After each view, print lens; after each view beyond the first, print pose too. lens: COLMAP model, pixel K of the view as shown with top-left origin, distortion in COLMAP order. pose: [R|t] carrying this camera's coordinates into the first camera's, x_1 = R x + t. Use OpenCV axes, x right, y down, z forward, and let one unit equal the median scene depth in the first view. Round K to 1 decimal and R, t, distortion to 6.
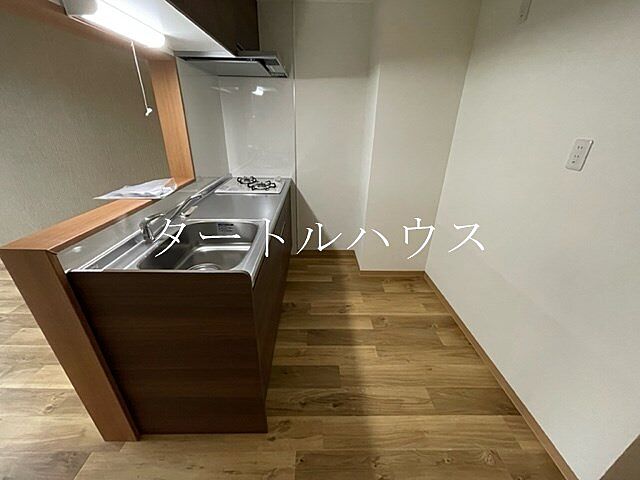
lens RADIAL K [[257.1, 0, 317.4], [0, 257.1, 239.4], [0, 0, 1]] dist [0.005221, 0.000913]
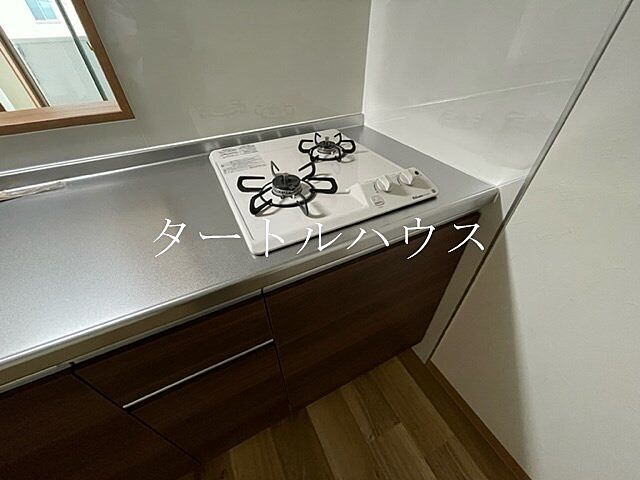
lens RADIAL K [[257.1, 0, 318.2], [0, 257.1, 239.6], [0, 0, 1]] dist [0.005221, 0.000913]
pose [[0.436248, 0.576399, -0.690979, 0.016186], [-0.363907, 0.815317, 0.450367, -0.241715], [0.822957, 0.054980, 0.565436, 0.726585]]
